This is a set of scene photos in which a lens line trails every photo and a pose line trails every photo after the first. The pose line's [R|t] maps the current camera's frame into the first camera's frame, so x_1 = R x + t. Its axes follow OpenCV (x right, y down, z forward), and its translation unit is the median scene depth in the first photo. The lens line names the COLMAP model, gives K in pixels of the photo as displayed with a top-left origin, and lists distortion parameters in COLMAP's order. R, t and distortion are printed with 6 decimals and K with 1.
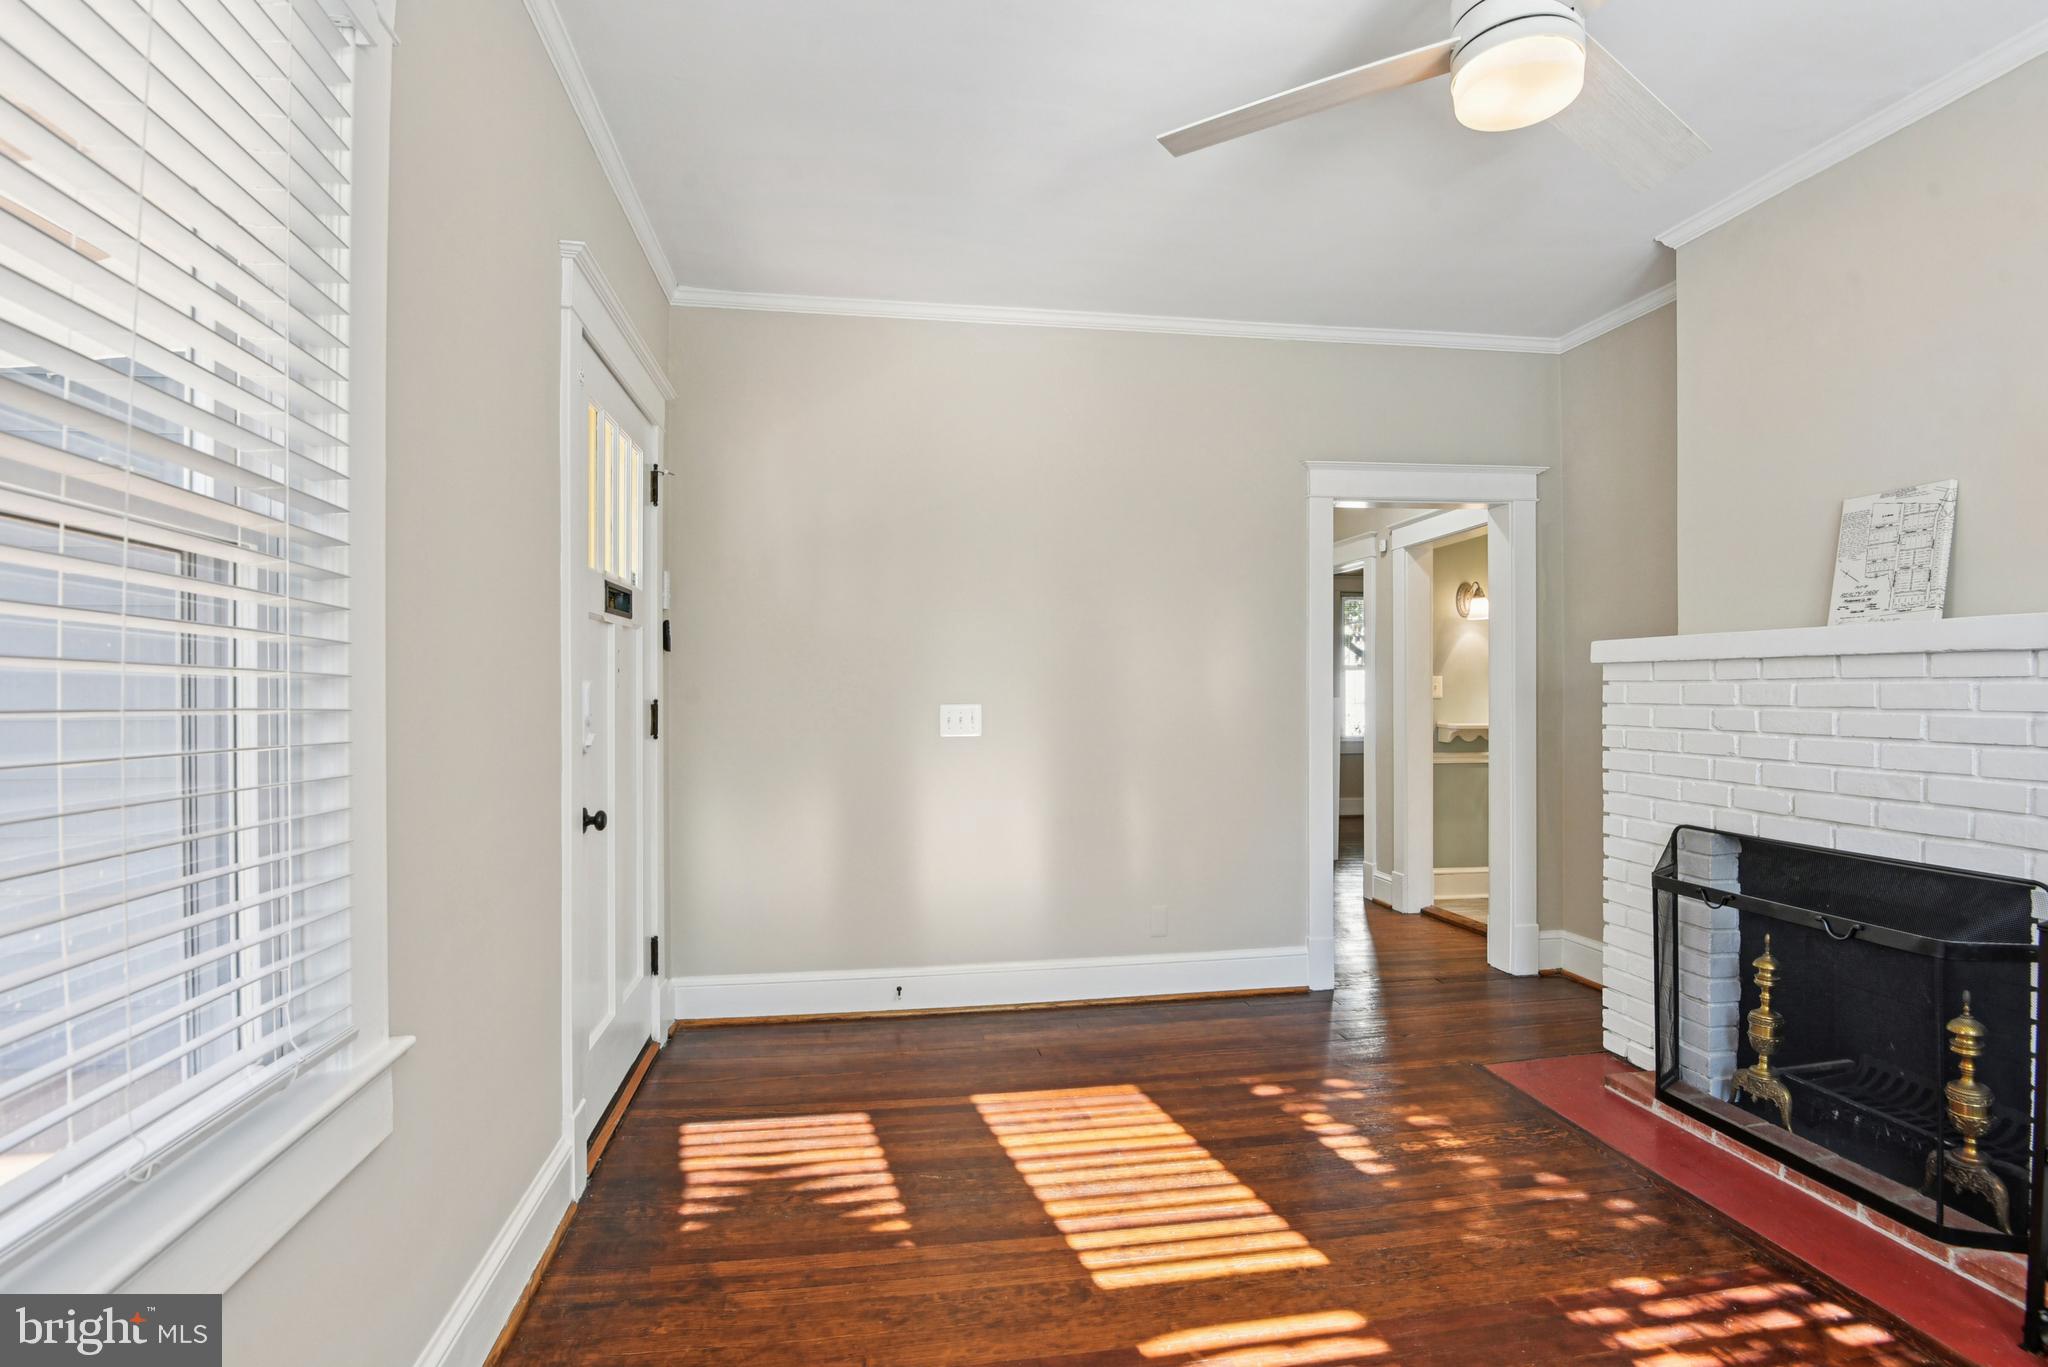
lens RADIAL K [[984.5, 0, 1014.4], [0, 984.5, 685.4], [0, 0, 1]] dist [-0.015122, -0.003487]
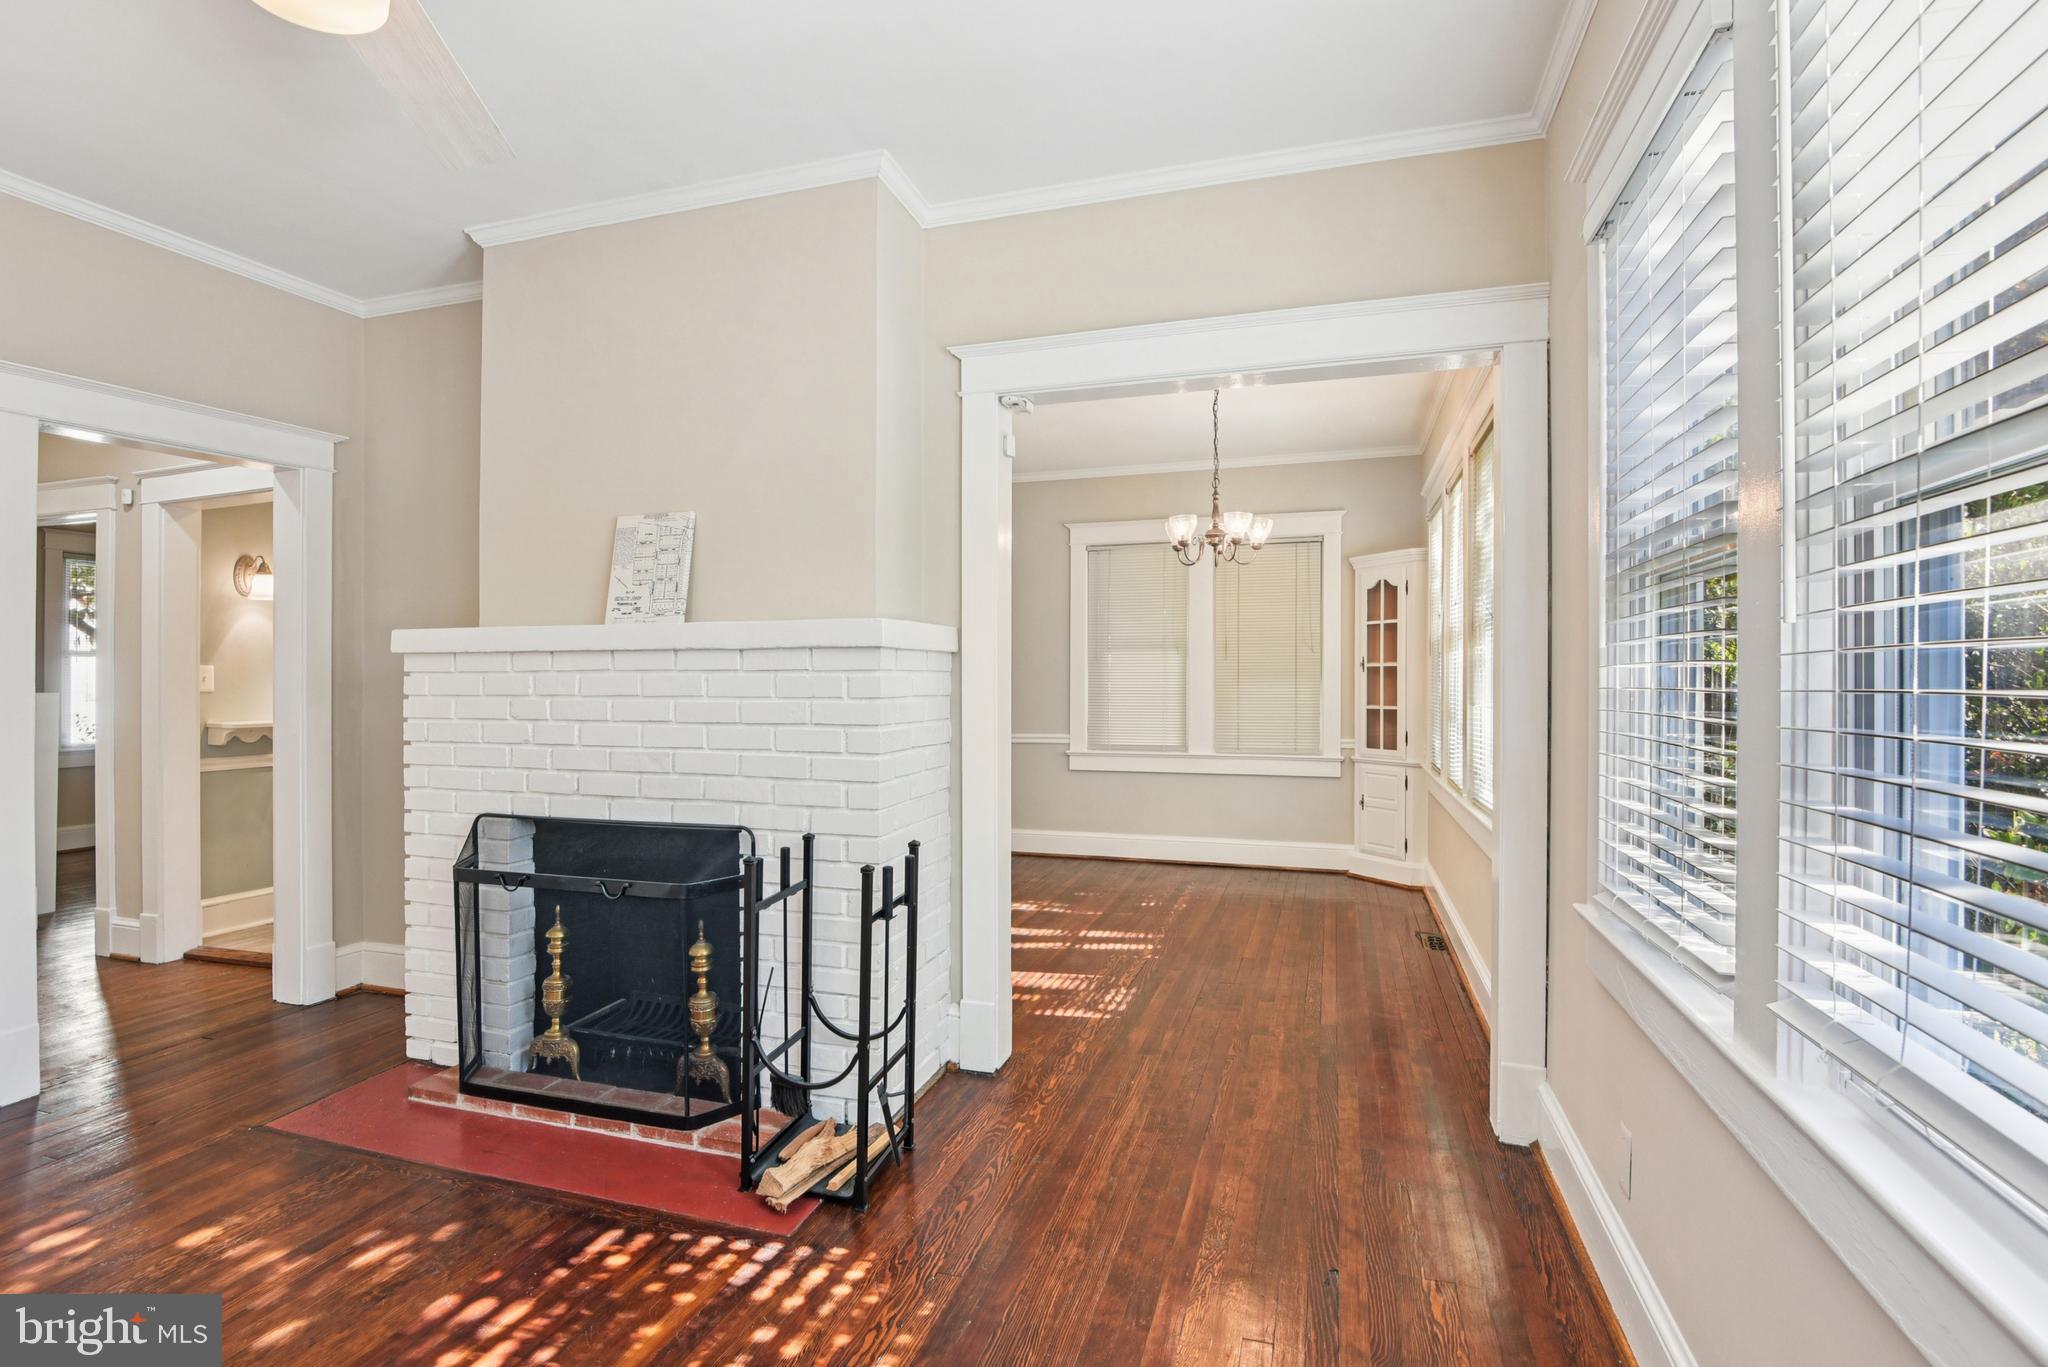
lens RADIAL K [[976.5, 0, 1033.5], [0, 976.5, 676.4], [0, 0, 1]] dist [-0.001122, -0.022964]
pose [[0.446916, 0.002557, 0.894572, 0.036888], [-0.001238, 0.999997, -0.002240, 0.001632], [-0.894575, -0.000106, 0.446917, 0.037909]]
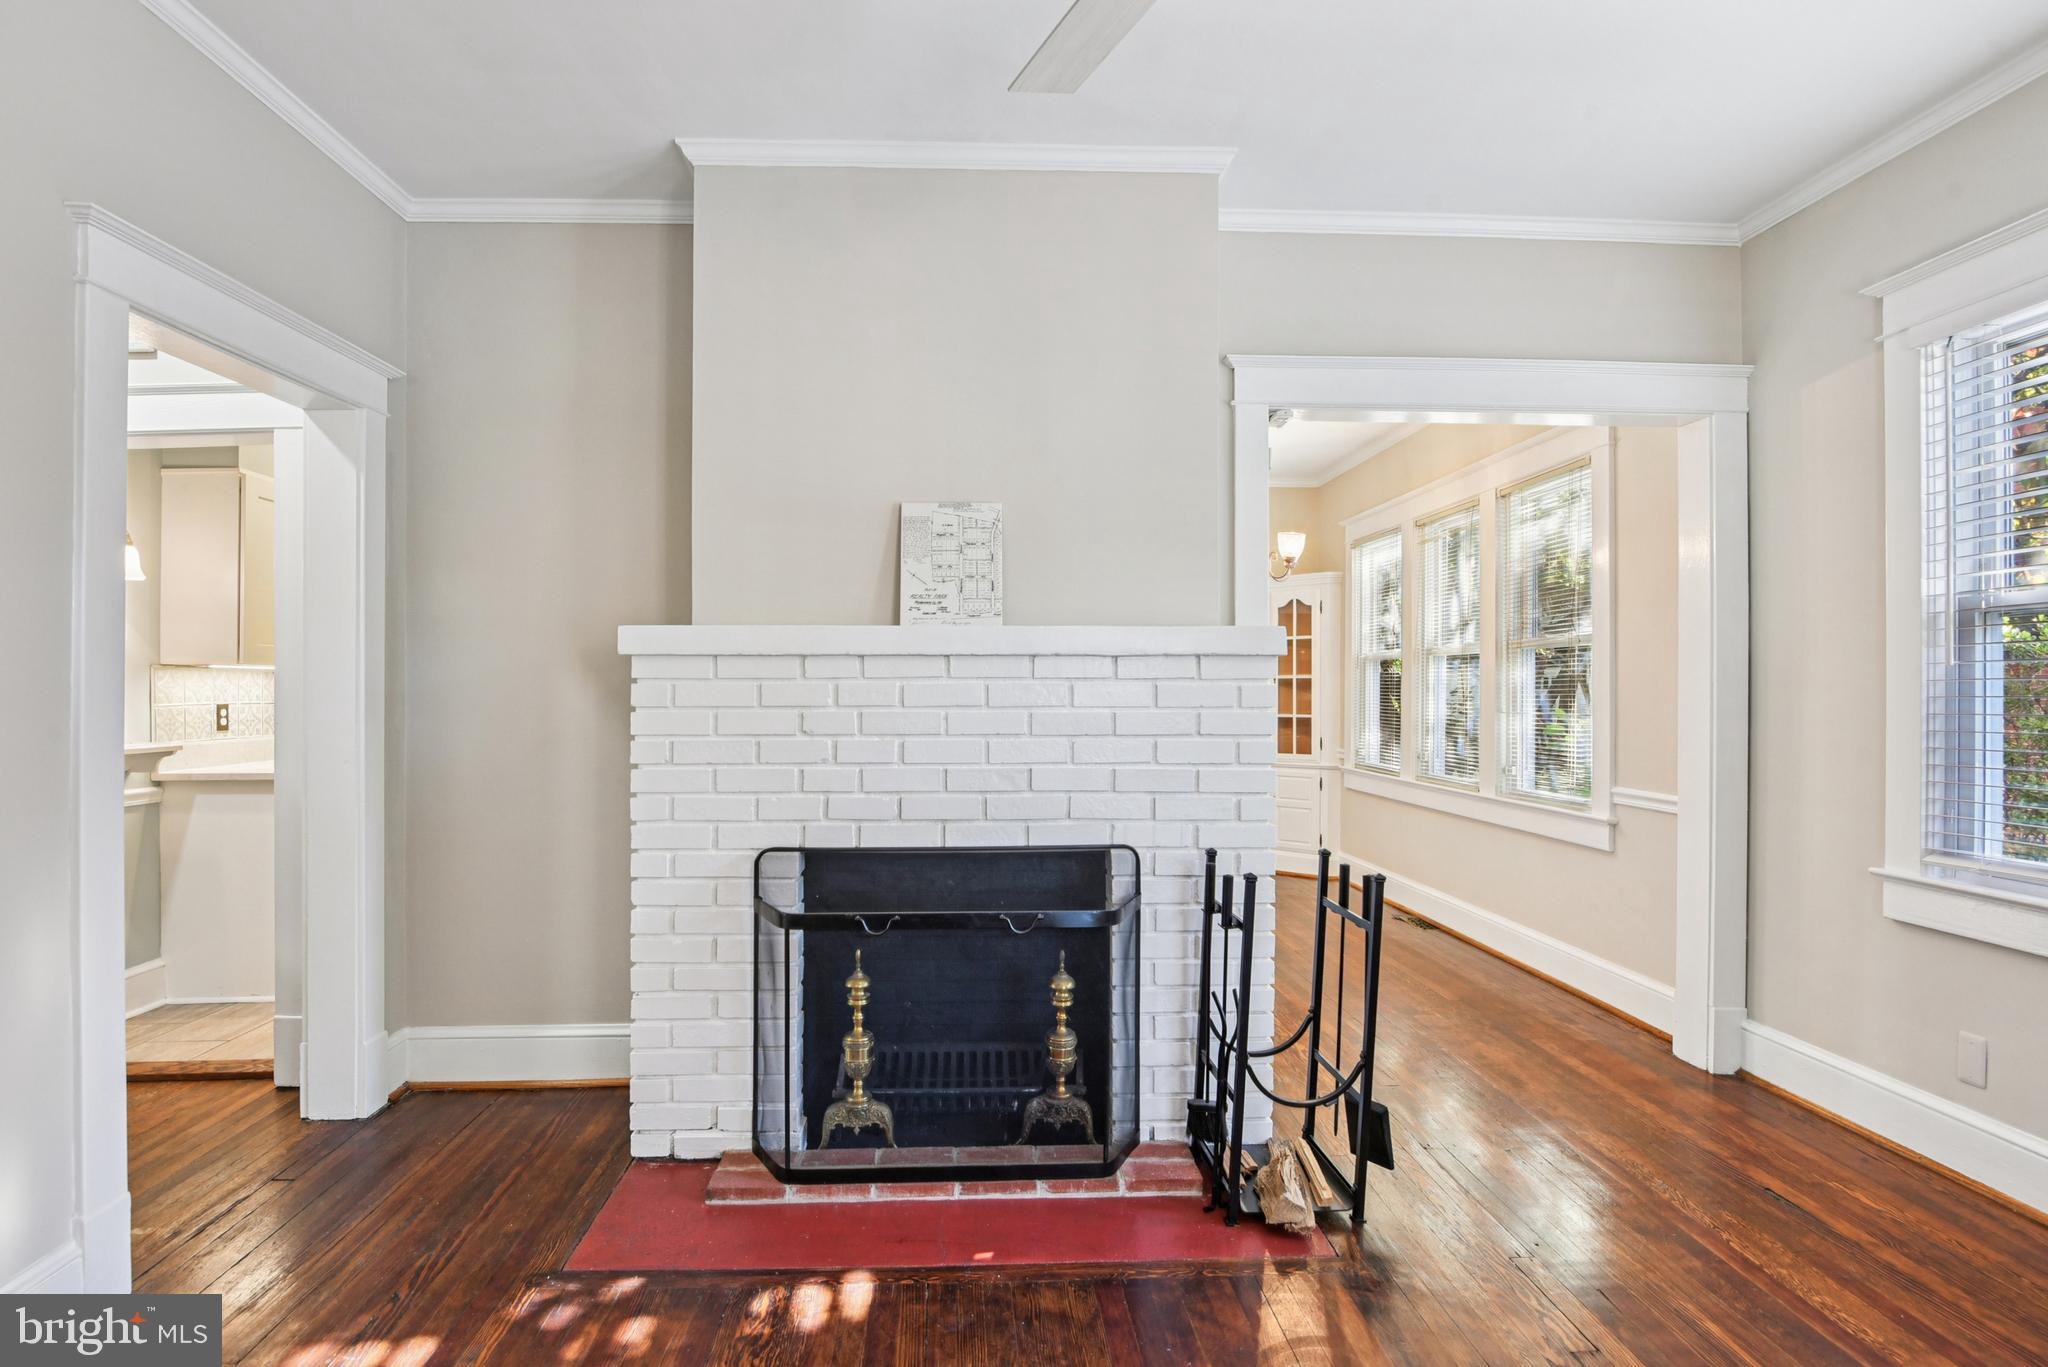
lens RADIAL K [[990.9, 0, 1003.1], [0, 990.9, 688.7], [0, 0, 1]] dist [-0.015691, -0.002301]
pose [[0.120025, 0.002450, 0.992768, -0.155022], [-0.003318, 0.999992, -0.002067, 0.005526], [-0.992765, -0.003046, 0.120033, 0.743267]]
